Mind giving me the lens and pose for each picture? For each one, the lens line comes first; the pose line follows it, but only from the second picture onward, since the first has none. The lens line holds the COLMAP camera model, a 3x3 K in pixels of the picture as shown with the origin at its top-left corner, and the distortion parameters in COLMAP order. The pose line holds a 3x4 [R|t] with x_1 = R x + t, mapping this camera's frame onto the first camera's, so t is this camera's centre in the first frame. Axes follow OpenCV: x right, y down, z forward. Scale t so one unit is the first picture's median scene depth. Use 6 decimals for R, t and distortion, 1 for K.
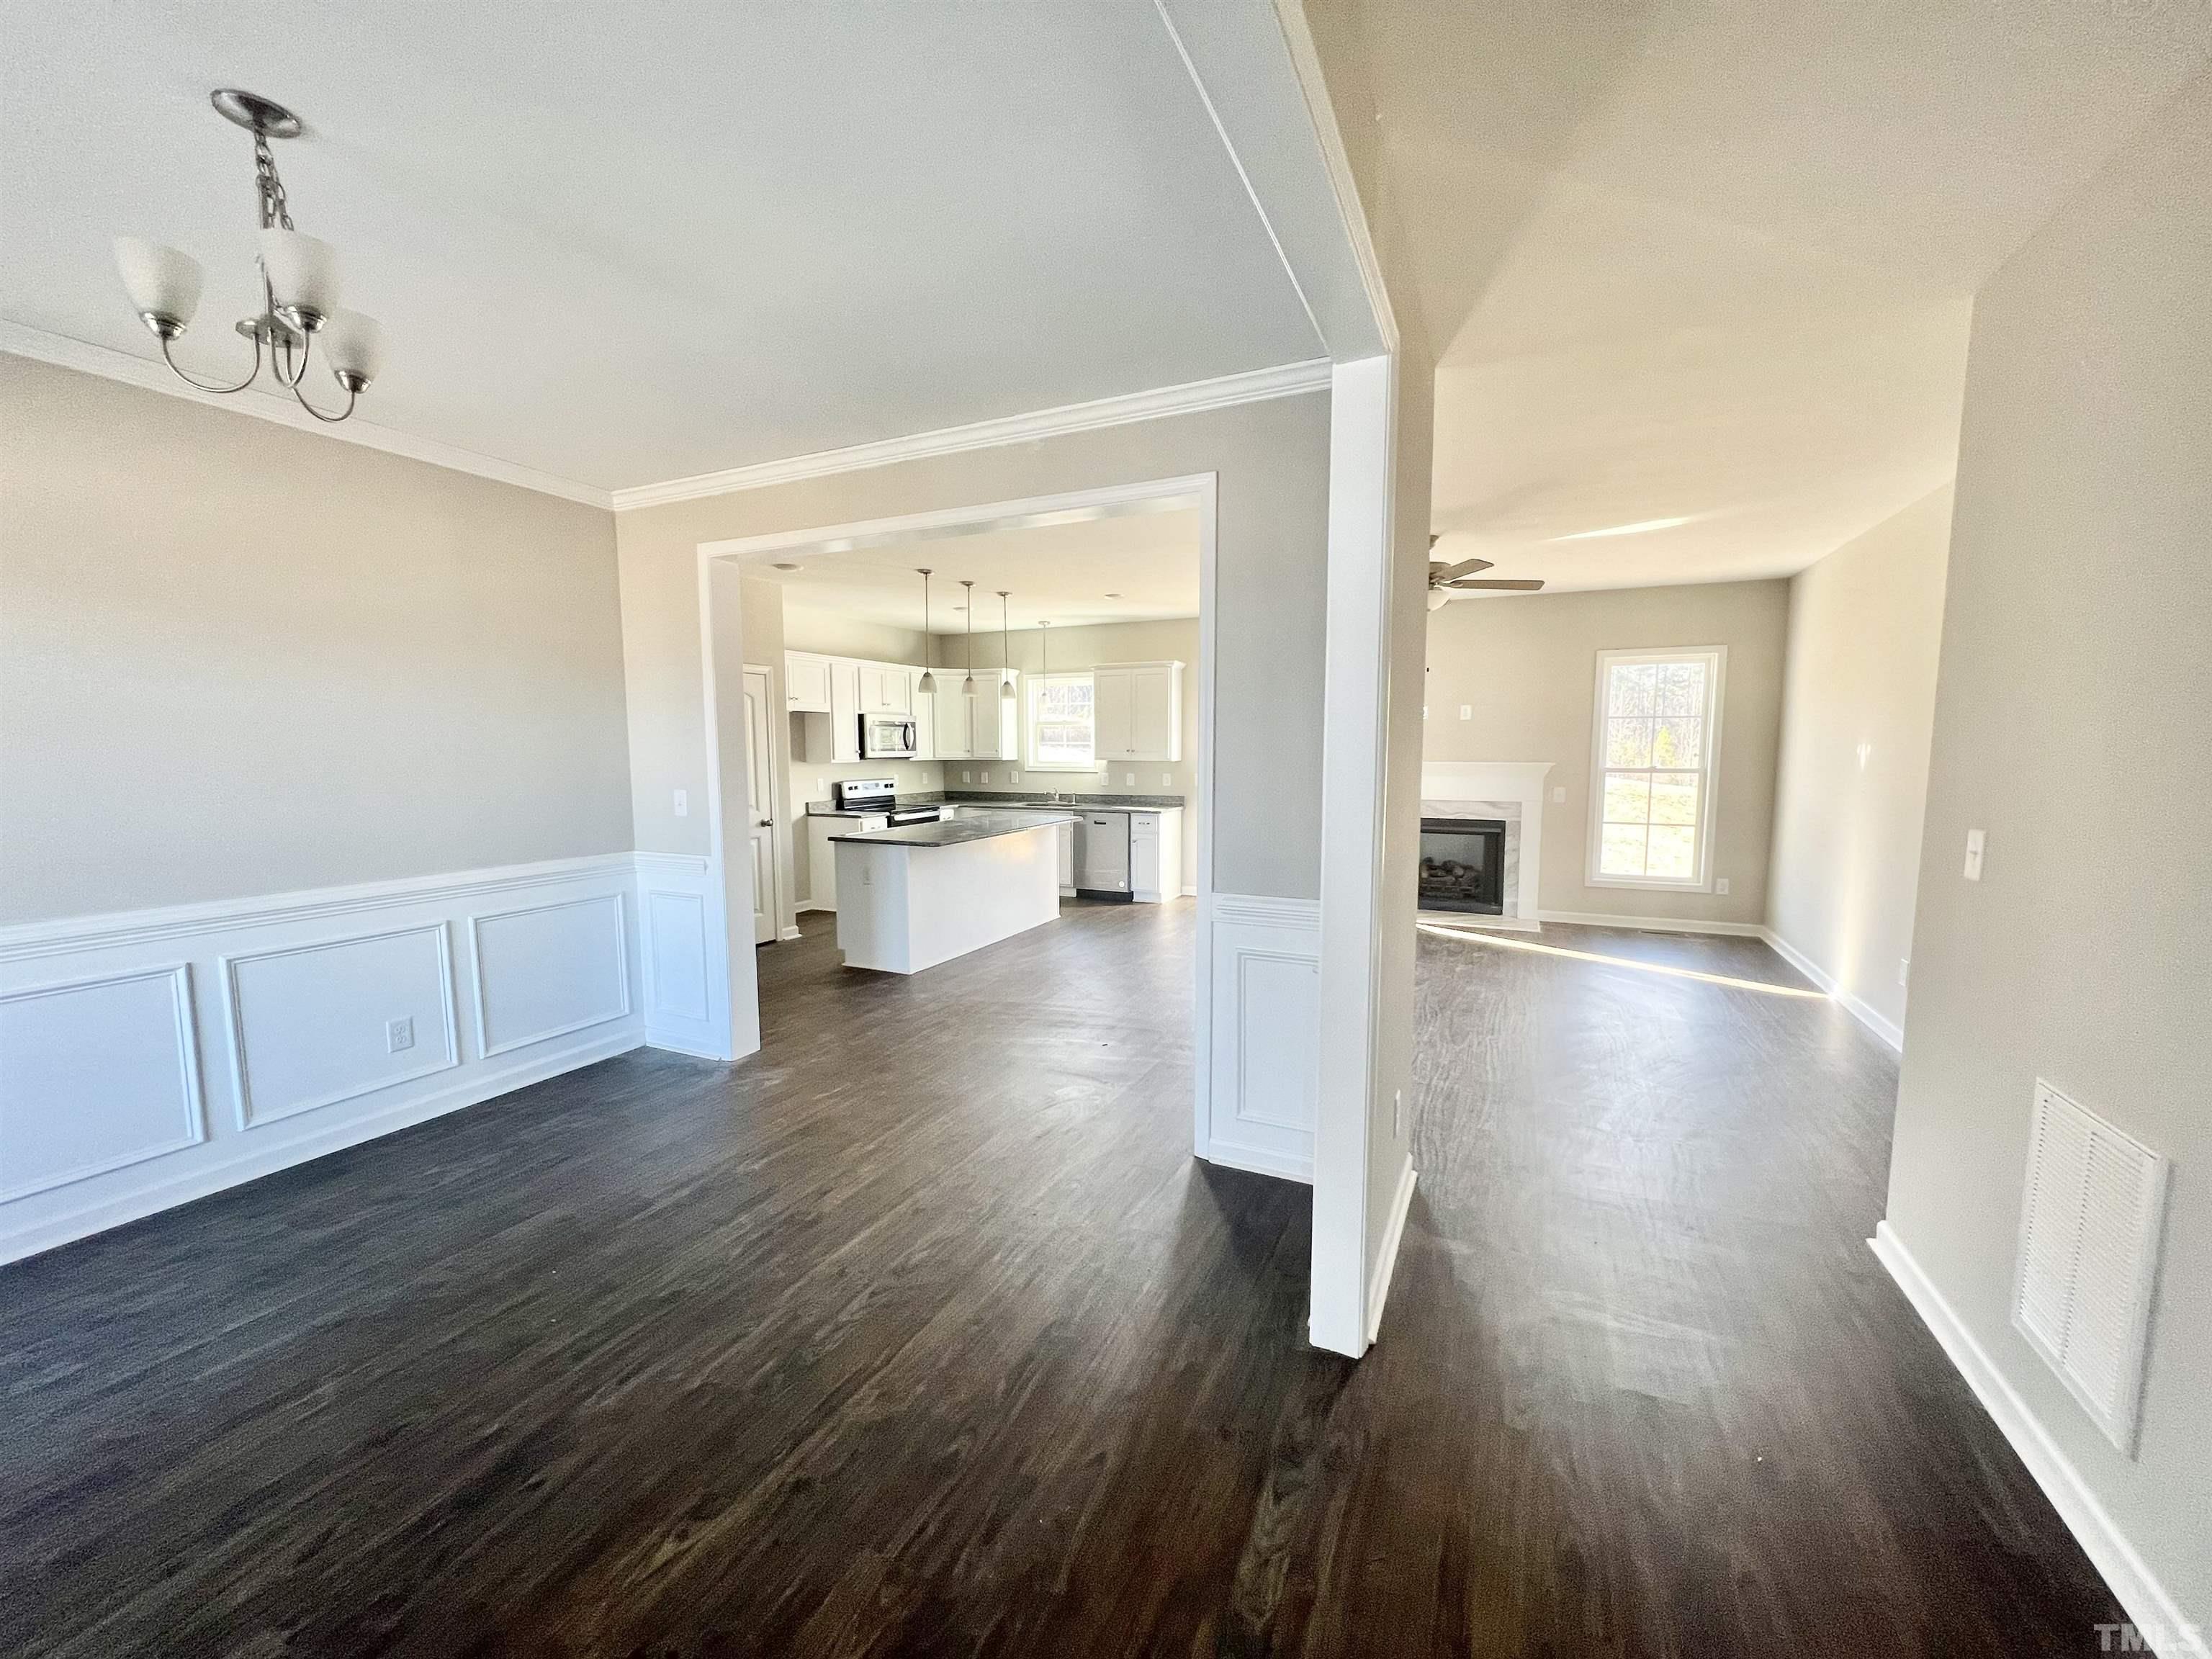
lens RADIAL K [[877.3, 0, 1125.6], [0, 877.3, 831.7], [0, 0, 1]] dist [0.000308, -0.000296]
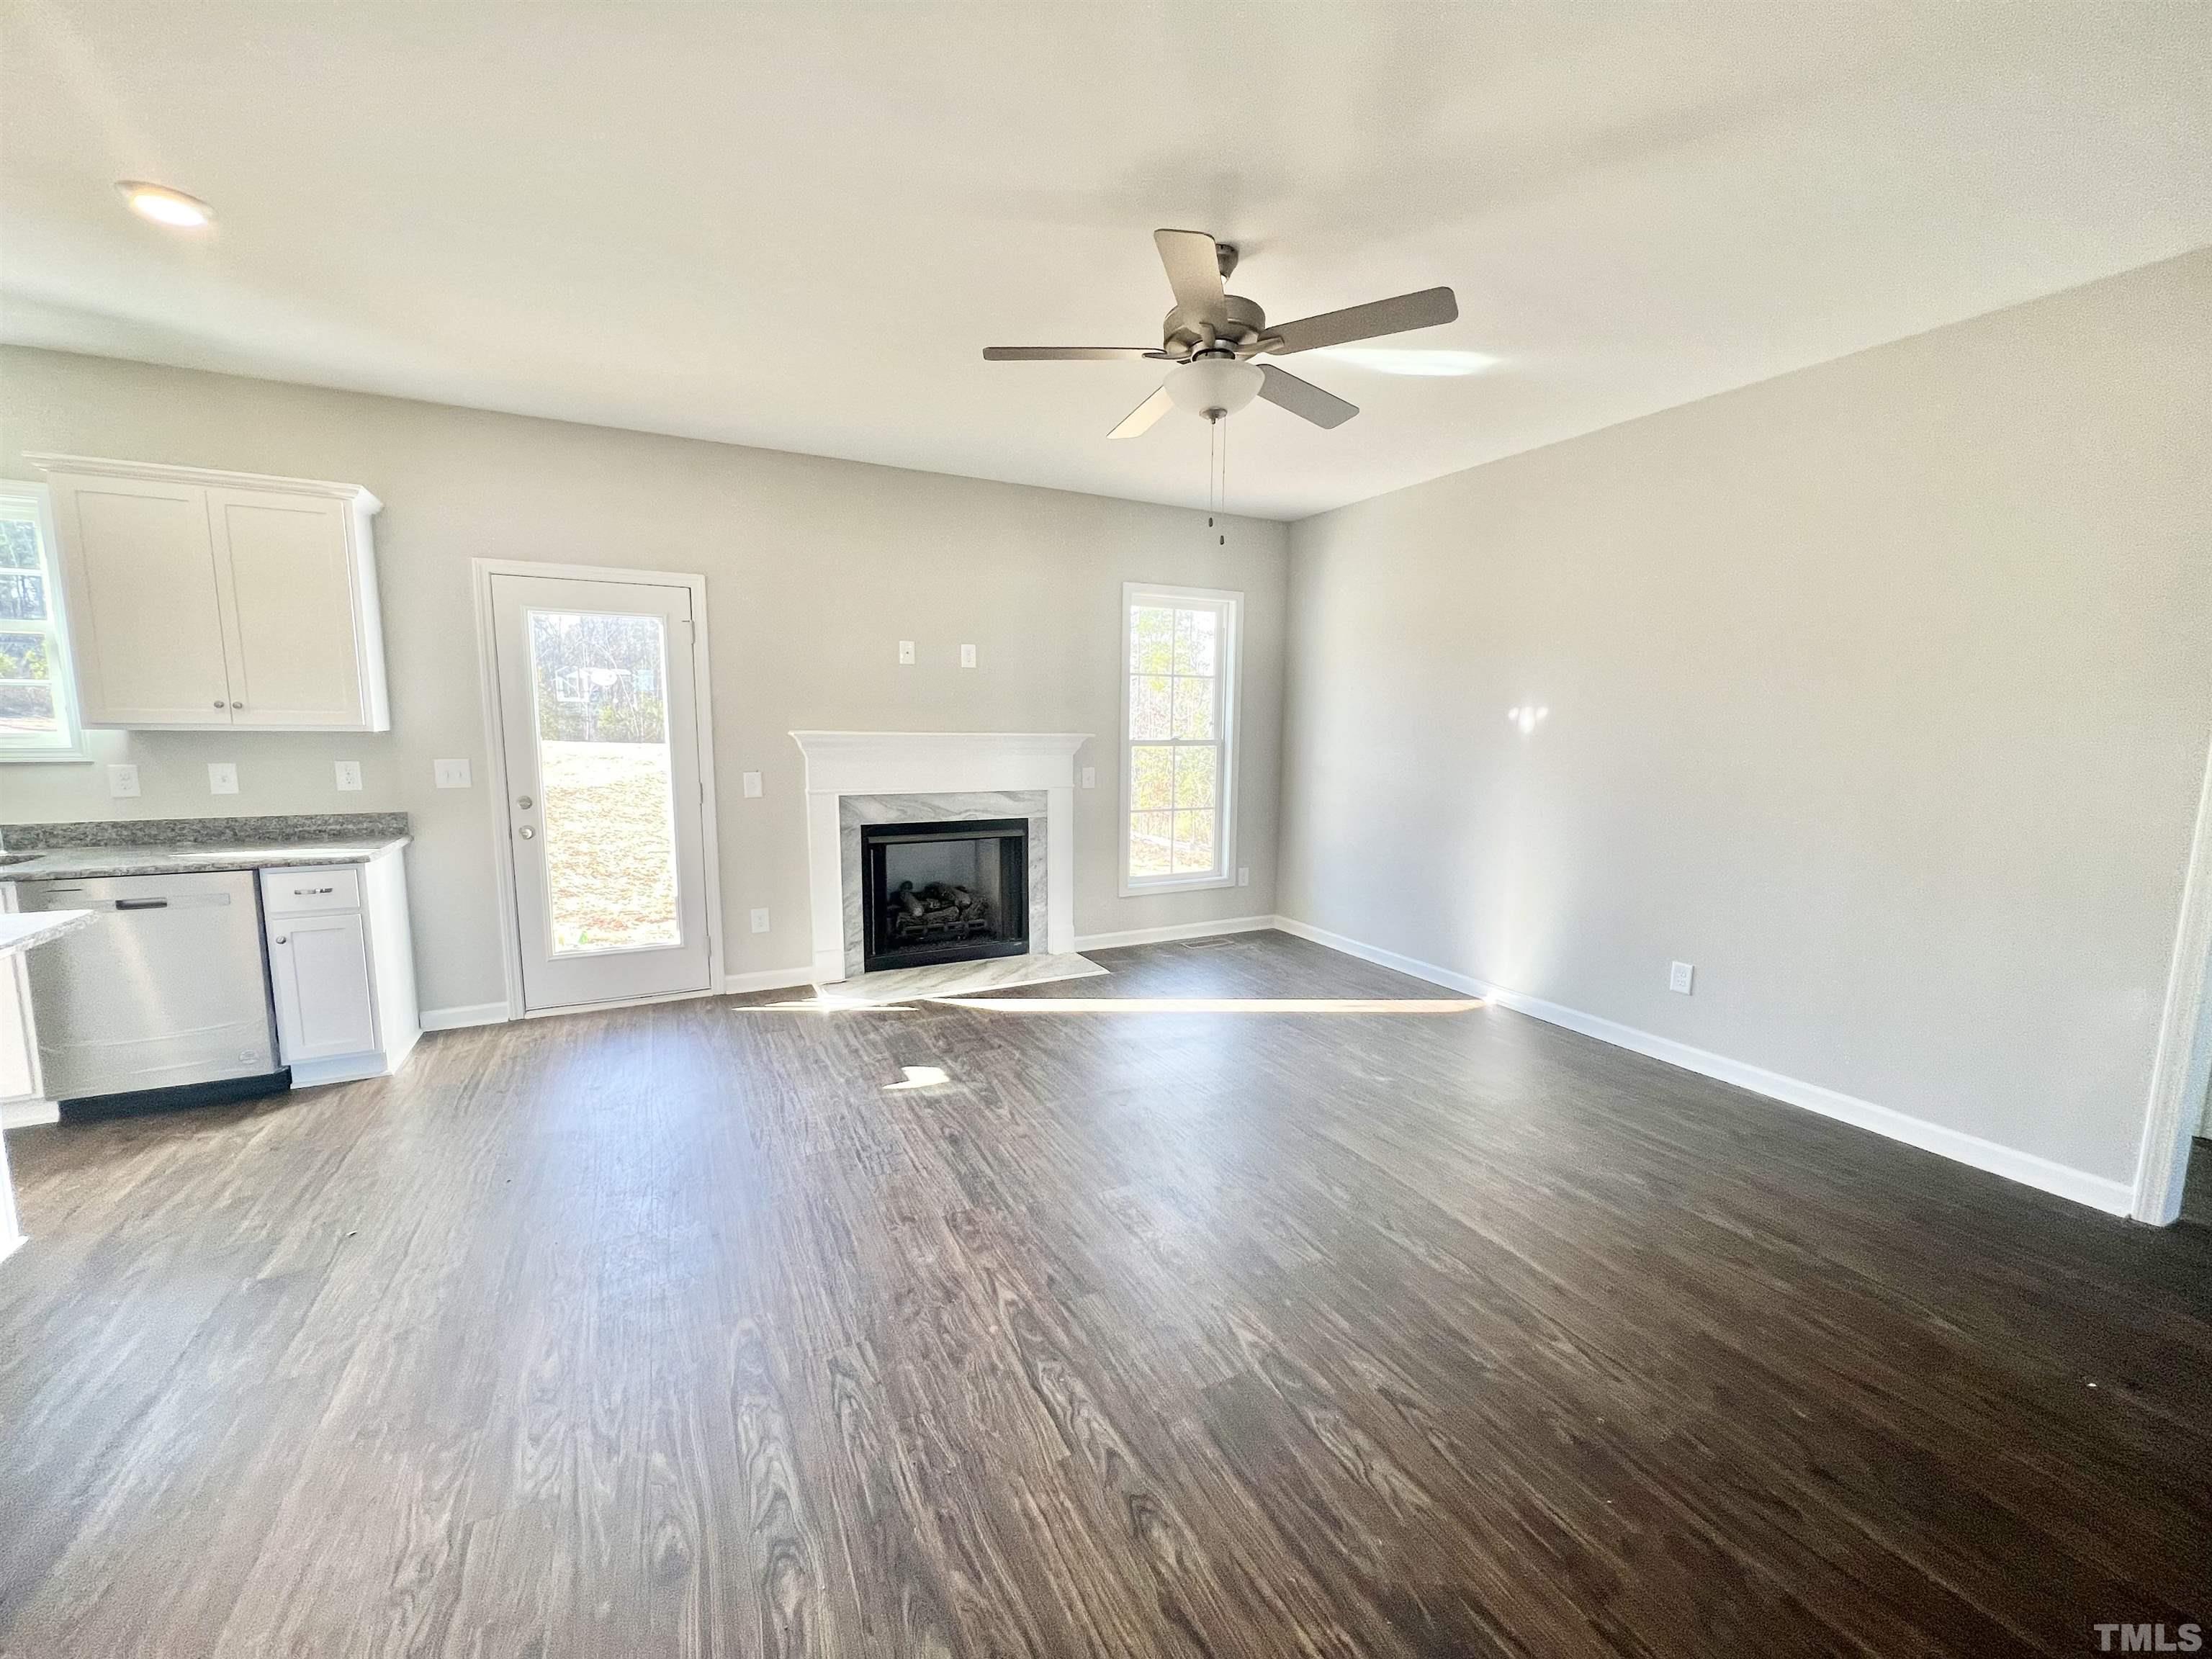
lens RADIAL K [[877.3, 0, 1099.2], [0, 877.3, 833.9], [0, 0, 1]] dist [0.000308, -0.000296]
pose [[0.627107, -0.089964, 0.773721, -0.057540], [0.067271, 0.995852, 0.061269, -0.034661], [-0.776023, 0.013627, 0.630557, 0.471615]]
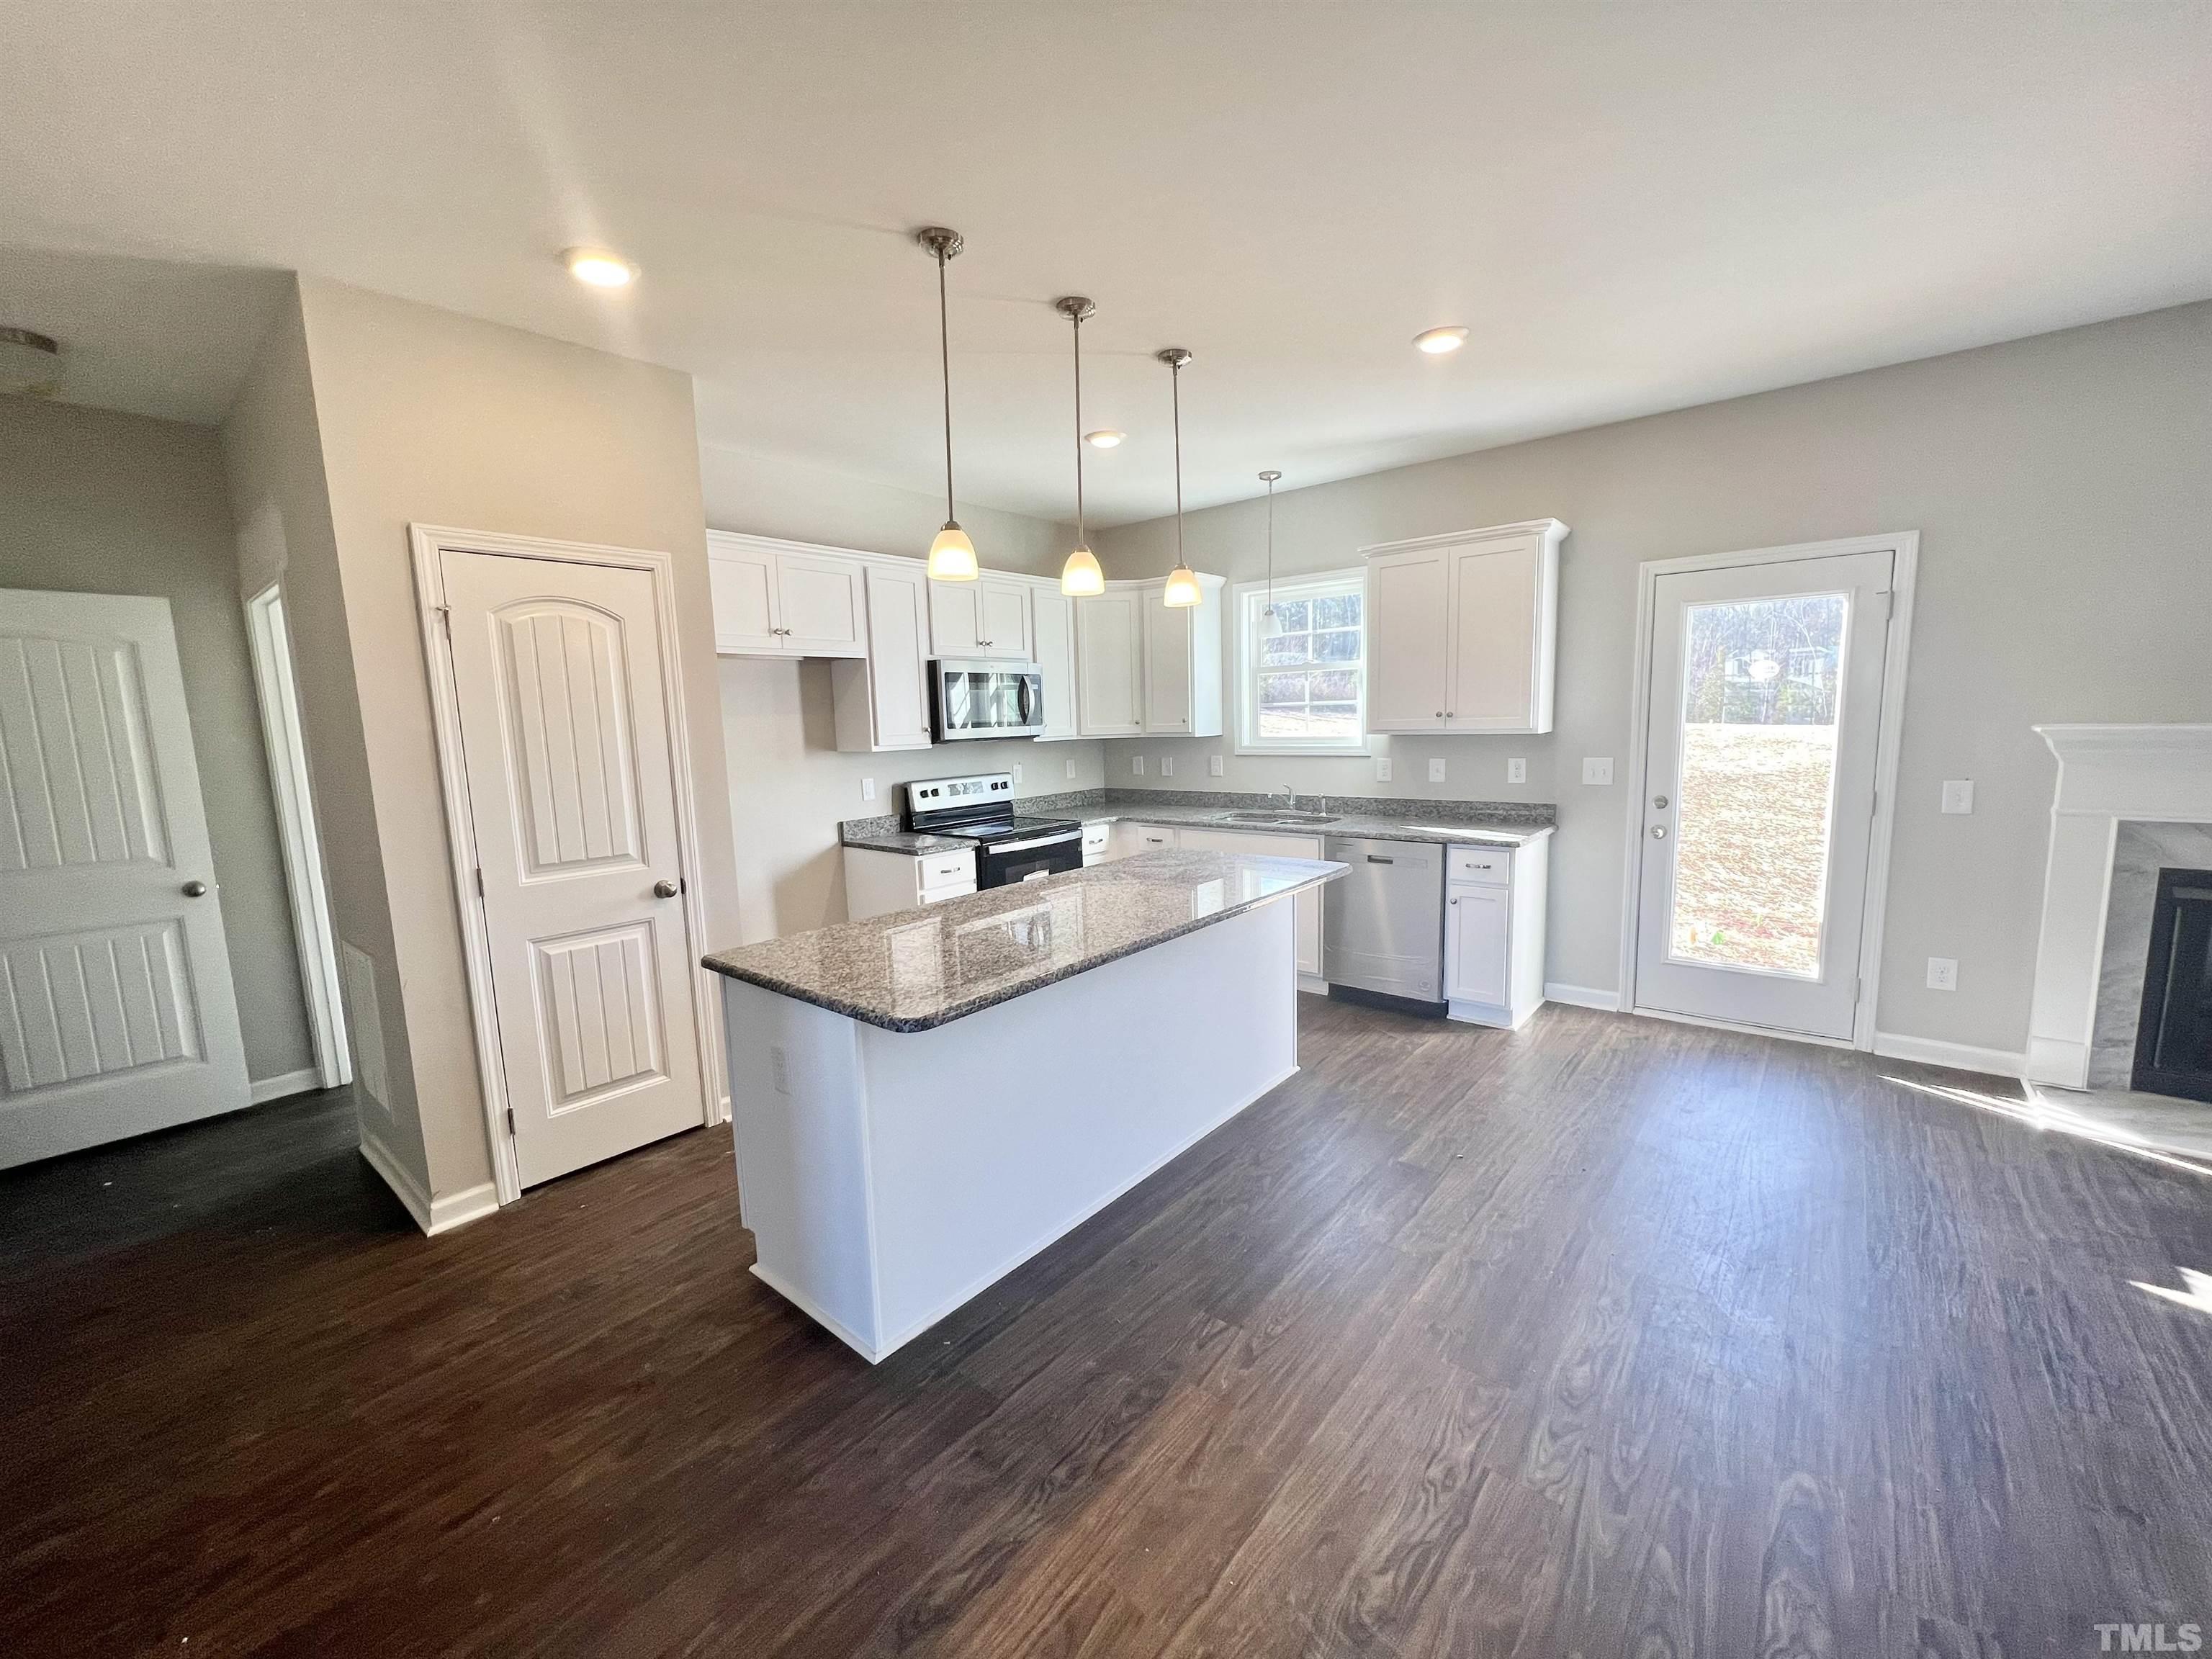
lens RADIAL K [[877.3, 0, 1117.6], [0, 877.3, 834.5], [0, 0, 1]] dist [0.000308, -0.000296]
pose [[0.964366, 0.009370, -0.264407, -0.041087], [0.001301, 0.999193, 0.040156, -0.045171], [0.264569, -0.039069, 0.963575, 0.477150]]
